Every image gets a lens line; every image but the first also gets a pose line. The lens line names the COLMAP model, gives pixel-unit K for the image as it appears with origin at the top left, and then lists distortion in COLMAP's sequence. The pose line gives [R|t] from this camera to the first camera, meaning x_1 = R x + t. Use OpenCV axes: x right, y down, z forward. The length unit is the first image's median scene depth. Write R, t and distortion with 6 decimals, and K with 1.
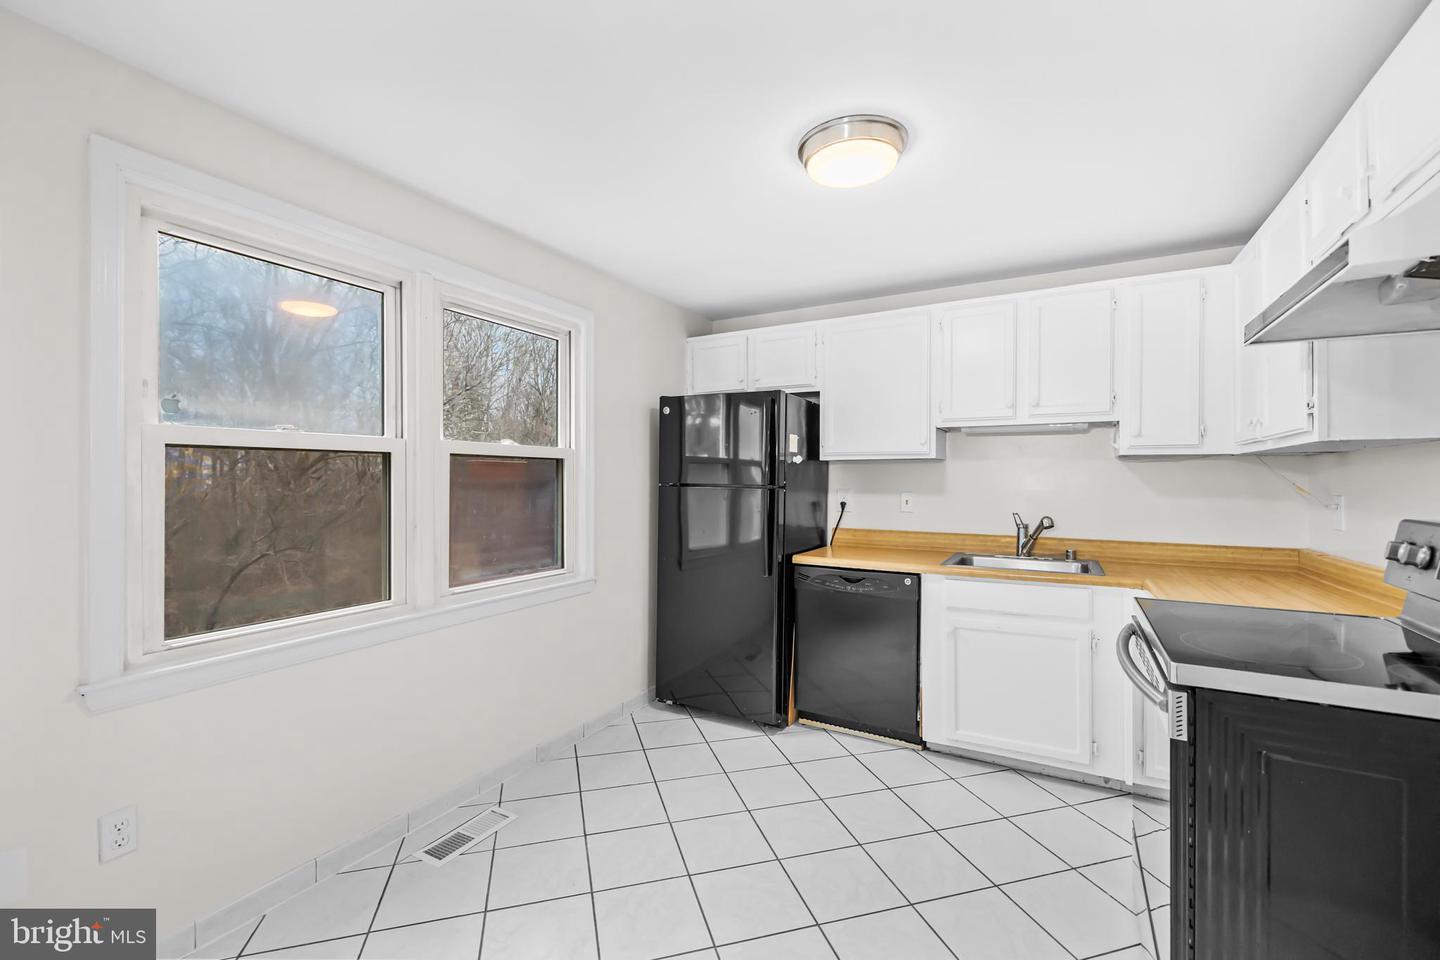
lens RADIAL K [[609.9, 0, 715.2], [0, 609.9, 478.9], [0, 0, 1]] dist [0.000323, -0.000801]
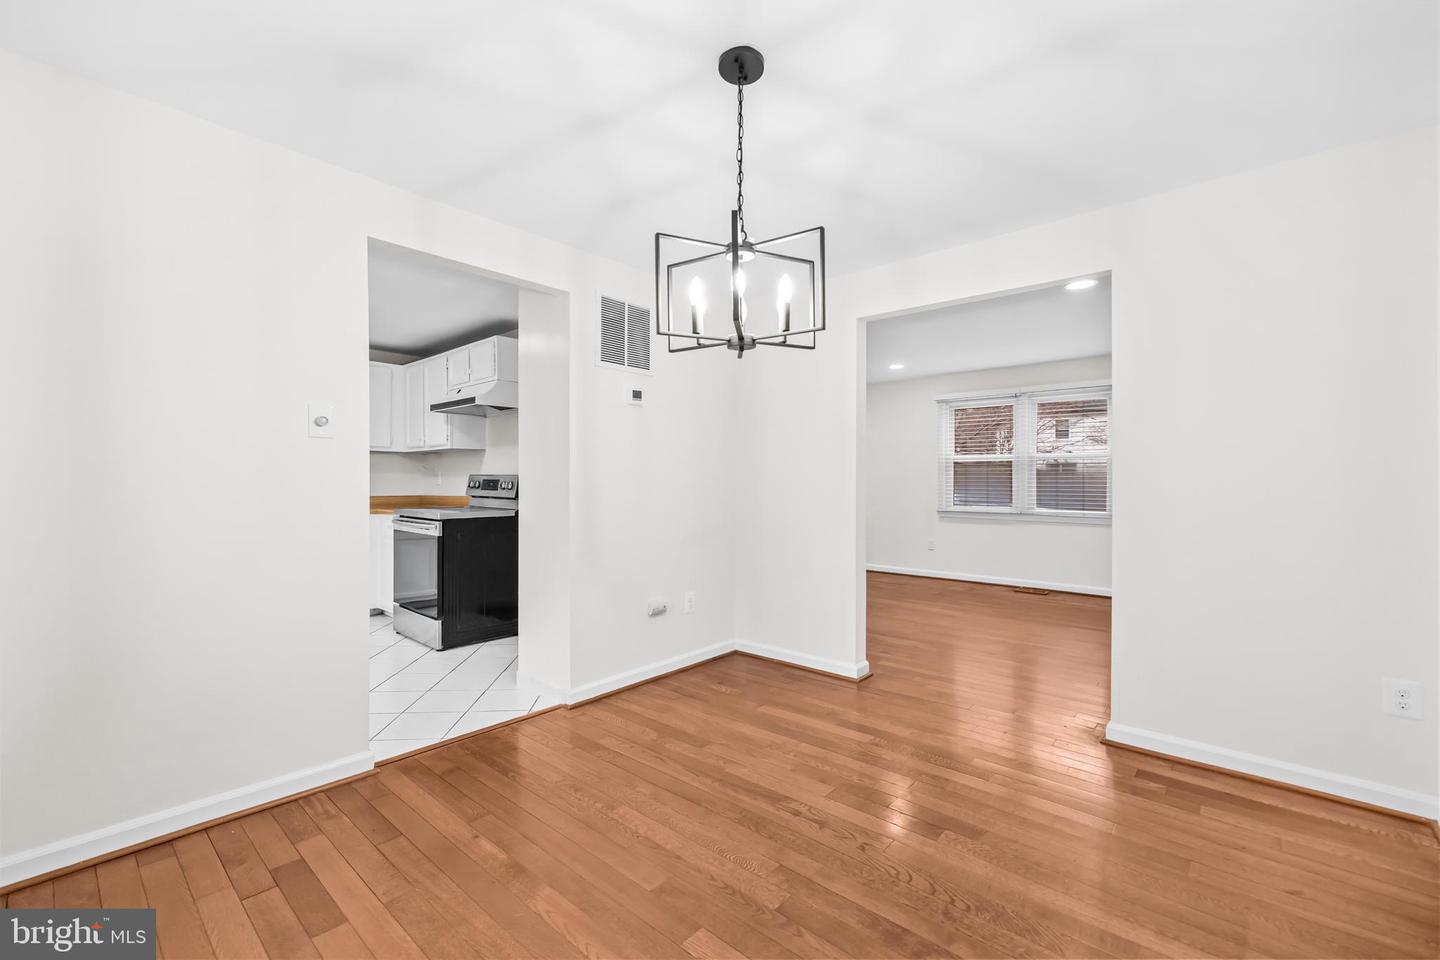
lens RADIAL K [[609.9, 0, 715.5], [0, 609.9, 476.2], [0, 0, 1]] dist [0.000323, -0.000801]
pose [[0.222541, 0.001700, 0.974922, -0.862446], [-0.000937, 0.999998, -0.001530, 0.040526], [-0.974923, -0.000573, 0.222542, -0.486546]]
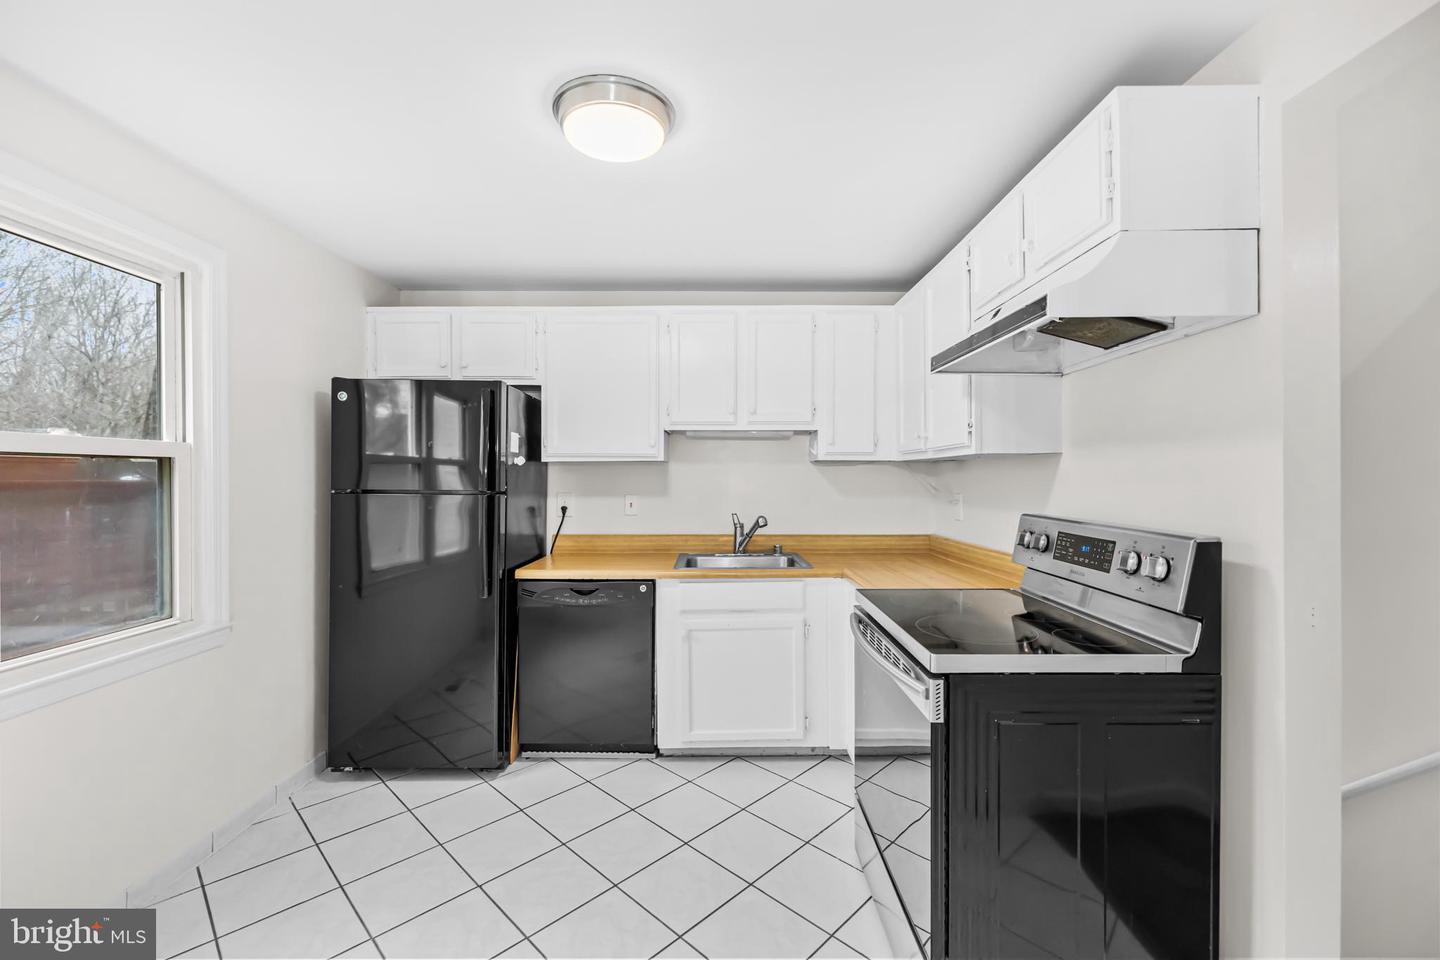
lens RADIAL K [[609.9, 0, 722.7], [0, 609.9, 479.7], [0, 0, 1]] dist [0.000323, -0.000801]
pose [[0.865663, -0.006859, 0.500581, -0.054450], [0.003374, 0.999963, 0.007866, -0.011010], [-0.500616, -0.005121, 0.865654, 0.091783]]
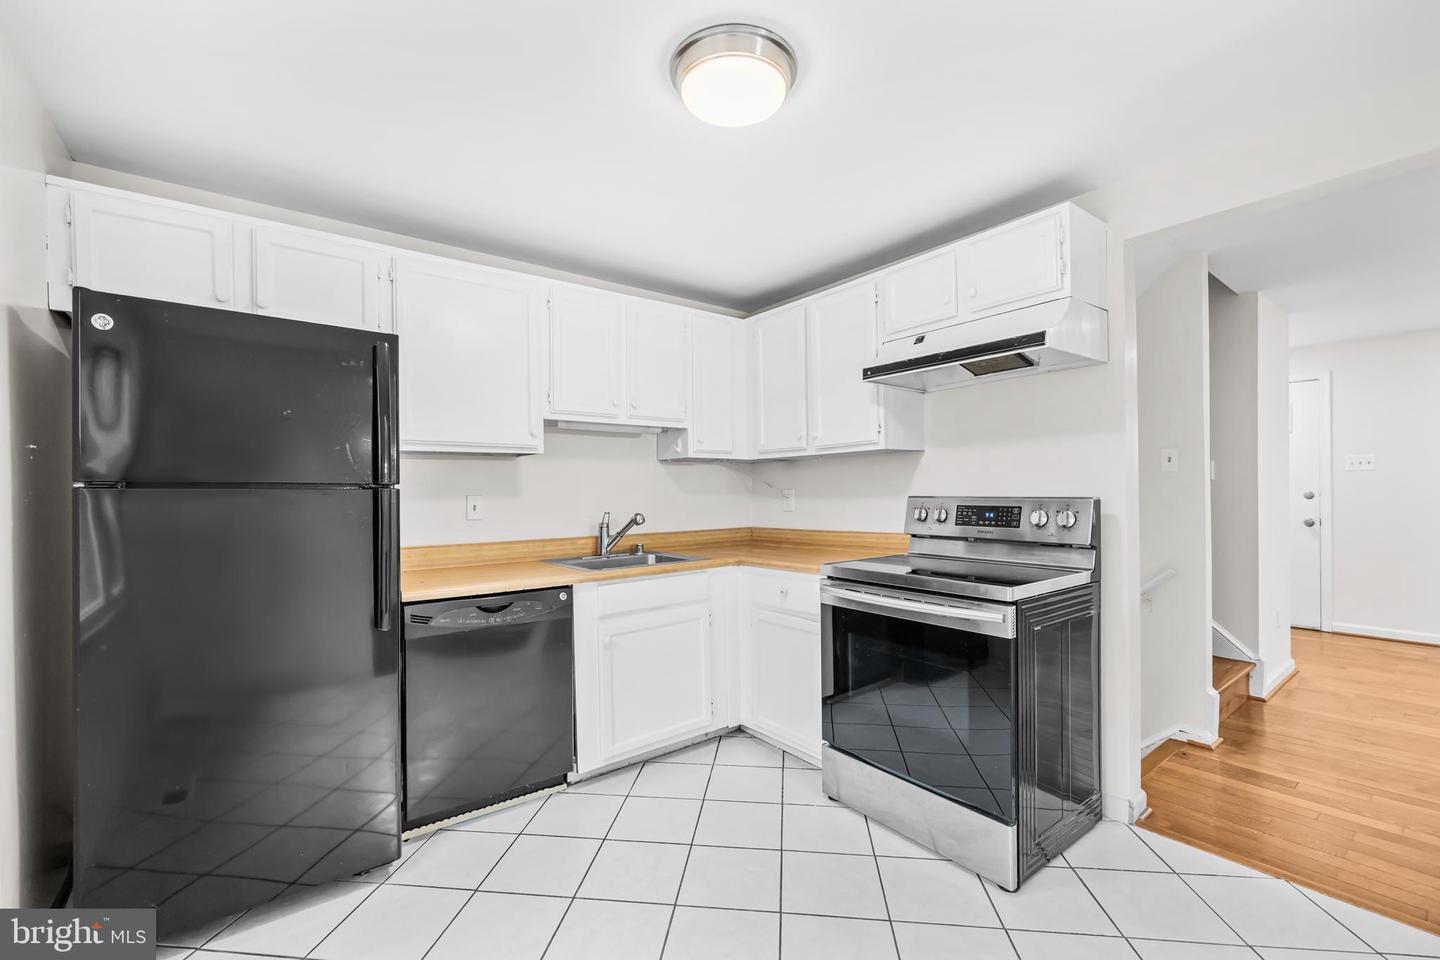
lens RADIAL K [[609.9, 0, 732.0], [0, 609.9, 495.6], [0, 0, 1]] dist [0.000323, -0.000801]
pose [[0.377908, -0.014752, 0.925726, -0.350948], [0.013817, 0.999852, 0.010293, 0.020877], [-0.925740, 0.008900, 0.378055, 0.425075]]
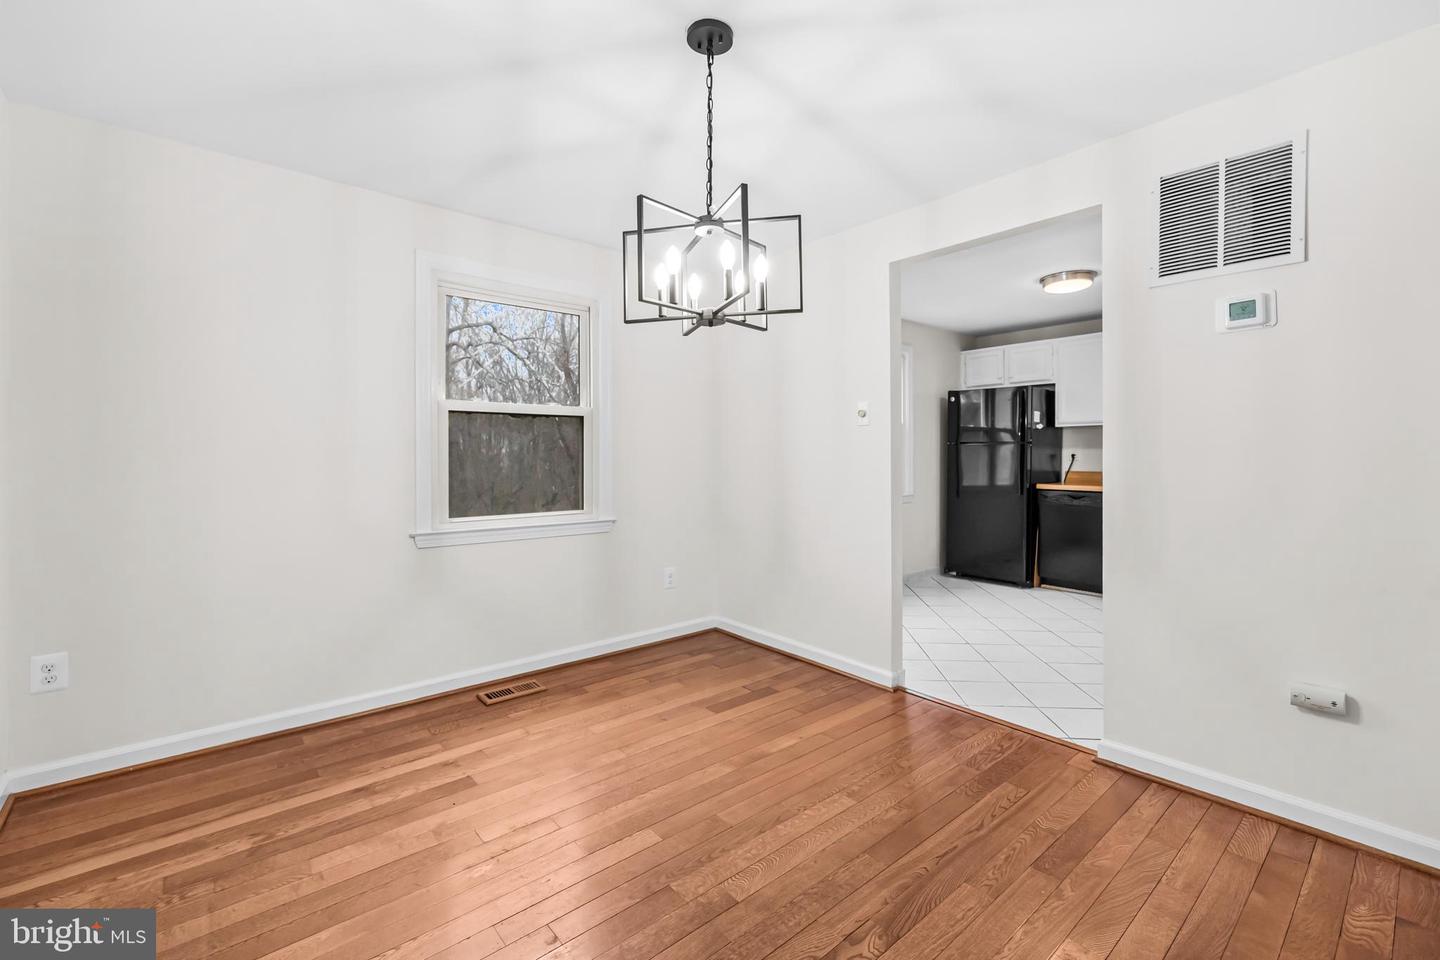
lens RADIAL K [[609.9, 0, 712.0], [0, 609.9, 452.6], [0, 0, 1]] dist [0.000323, -0.000801]
pose [[0.936535, -0.001398, -0.350571, -0.122525], [0.000851, 0.999998, -0.001715, 0.042606], [0.350573, 0.001308, 0.936534, -0.895060]]
